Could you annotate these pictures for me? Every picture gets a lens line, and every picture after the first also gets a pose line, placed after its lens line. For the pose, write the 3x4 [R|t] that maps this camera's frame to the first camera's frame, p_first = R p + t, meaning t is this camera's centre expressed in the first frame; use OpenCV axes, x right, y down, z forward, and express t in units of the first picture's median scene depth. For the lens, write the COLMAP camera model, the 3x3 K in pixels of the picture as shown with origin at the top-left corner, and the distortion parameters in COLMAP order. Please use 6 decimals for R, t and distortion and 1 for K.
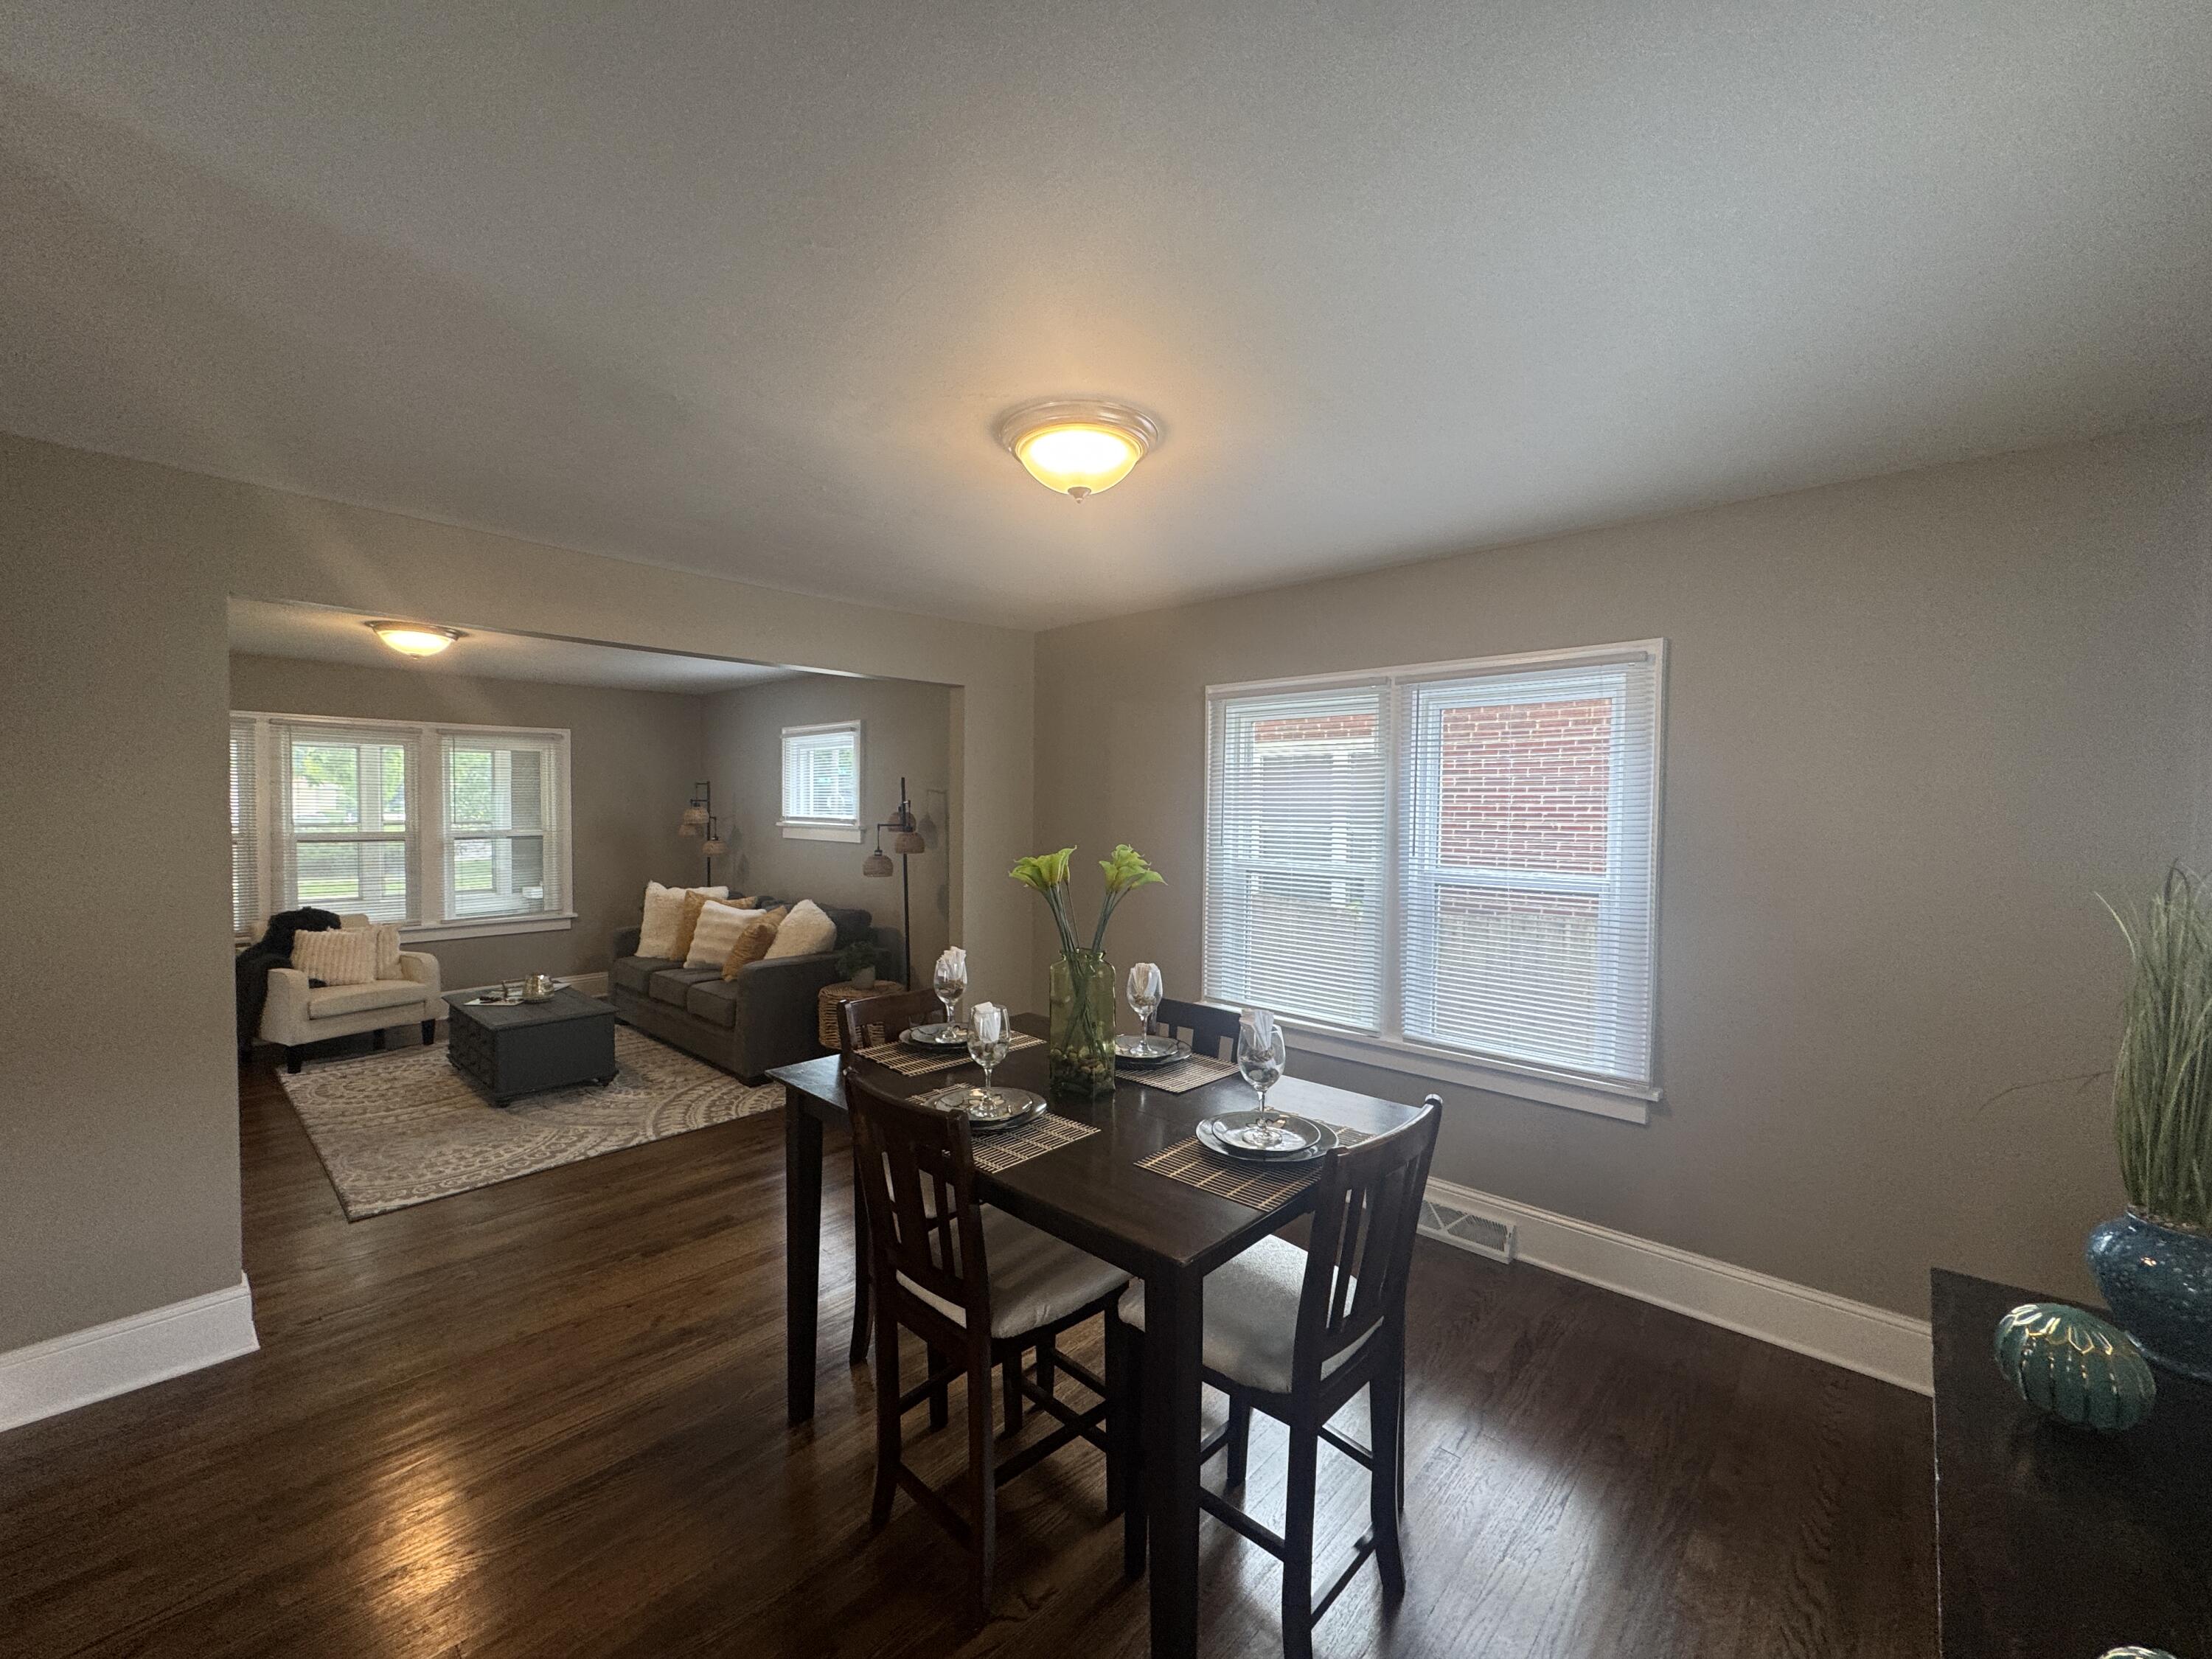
lens RADIAL K [[878.7, 0, 1105.7], [0, 878.7, 831.4], [0, 0, 1]] dist [-0.003288, -0.000464]
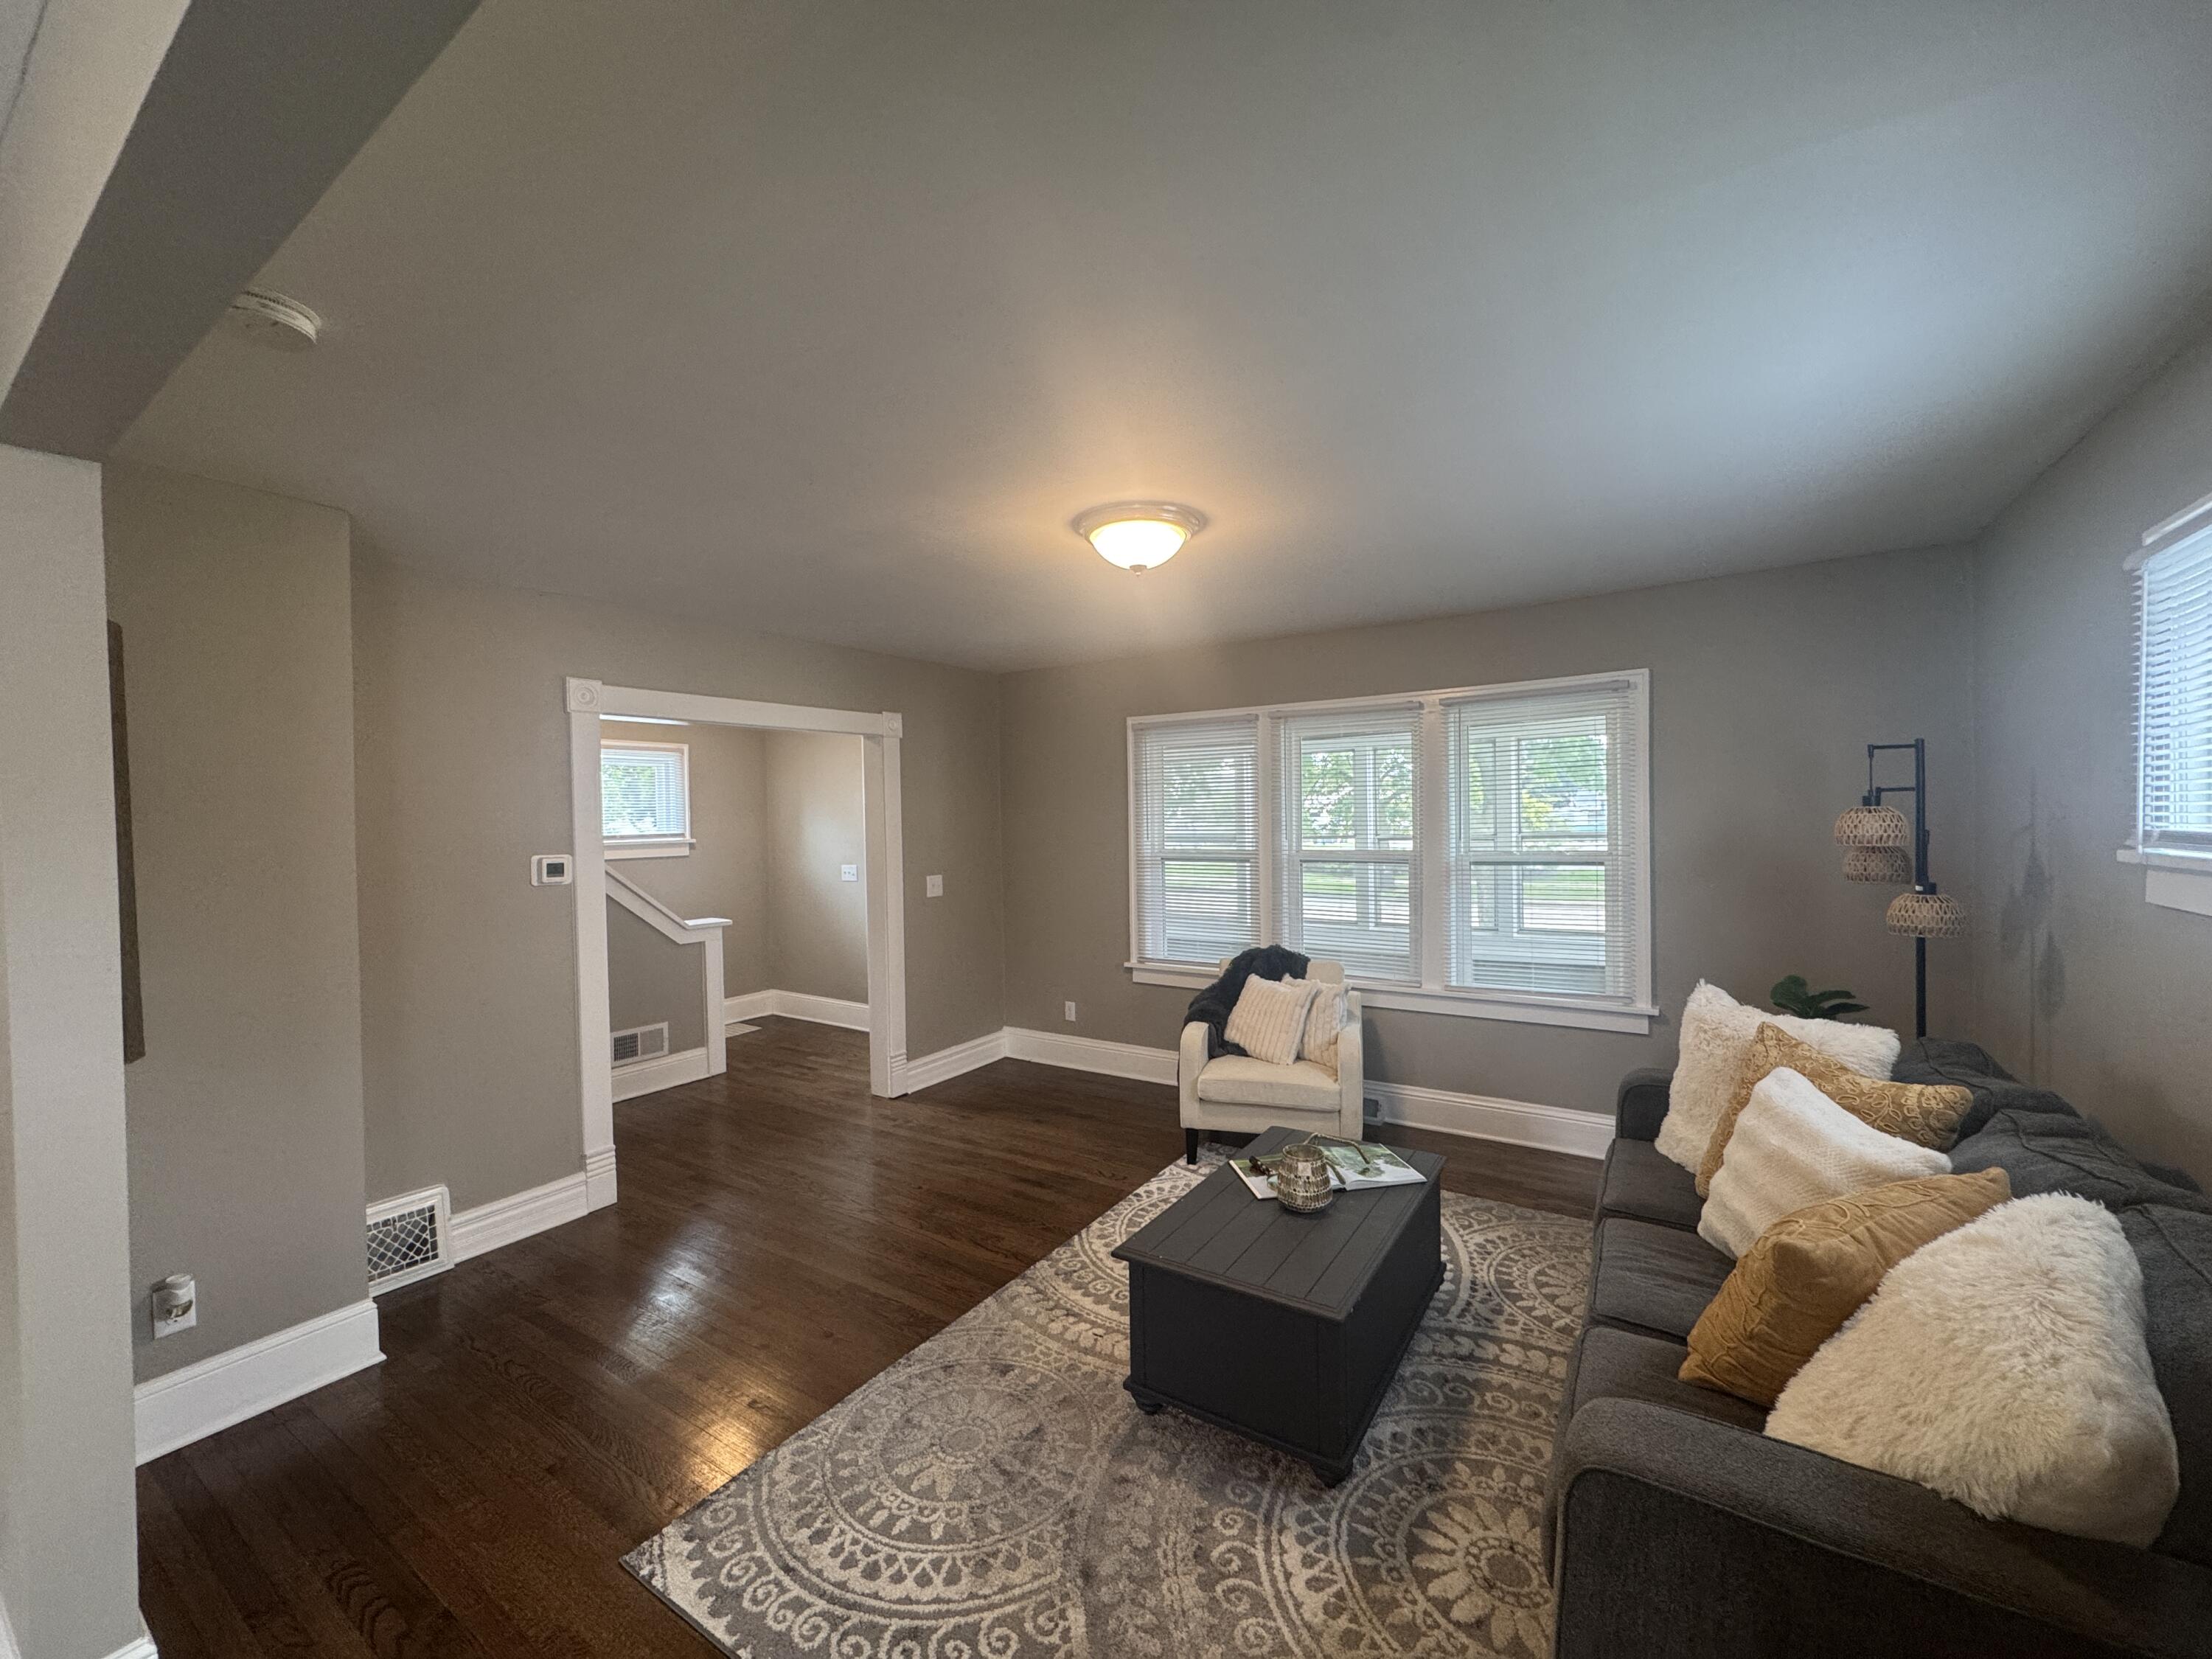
lens RADIAL K [[878.7, 0, 1102.2], [0, 878.7, 823.5], [0, 0, 1]] dist [-0.003288, -0.000464]
pose [[0.153644, -0.001606, -0.988125, -0.141150], [-0.009614, 0.999949, -0.003120, -0.017359], [0.988080, 0.009979, 0.153621, 0.669464]]
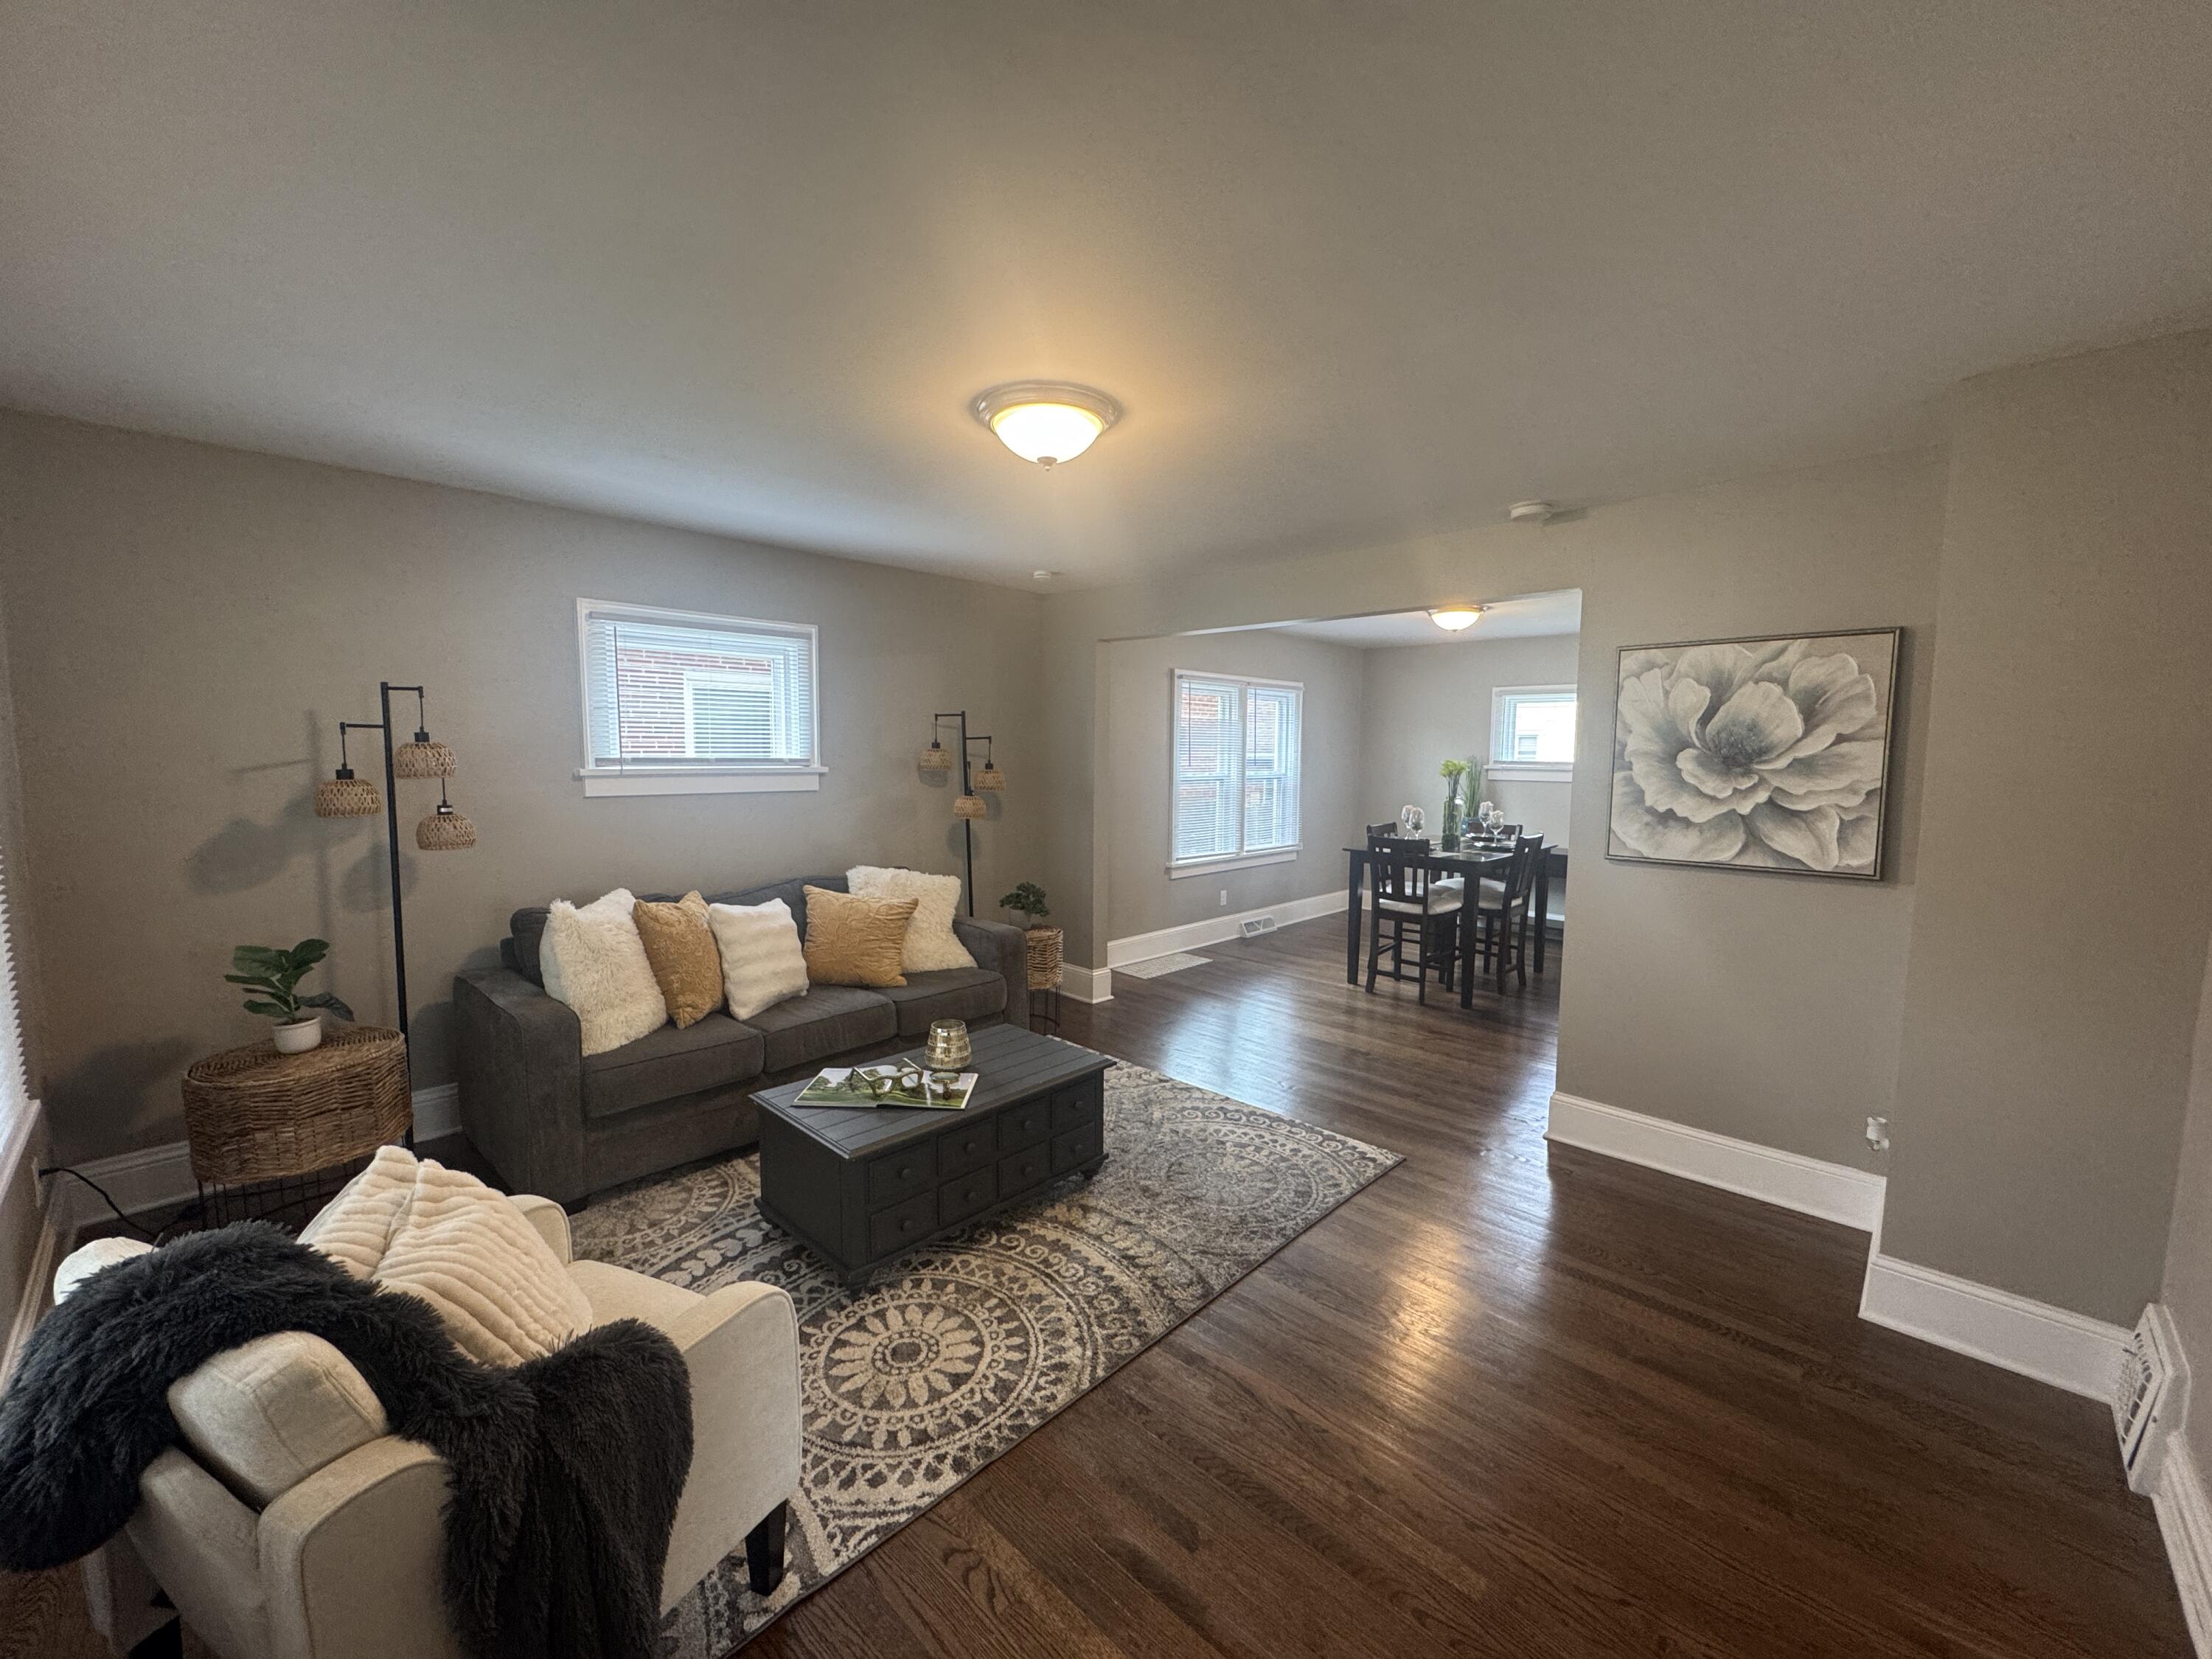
lens RADIAL K [[878.7, 0, 1110.2], [0, 878.7, 827.4], [0, 0, 1]] dist [-0.003288, -0.000464]
pose [[0.021704, -0.099664, 0.994784, -1.018312], [0.018116, 0.994895, 0.099280, -0.024733], [-0.999600, 0.015866, 0.023398, 0.722900]]
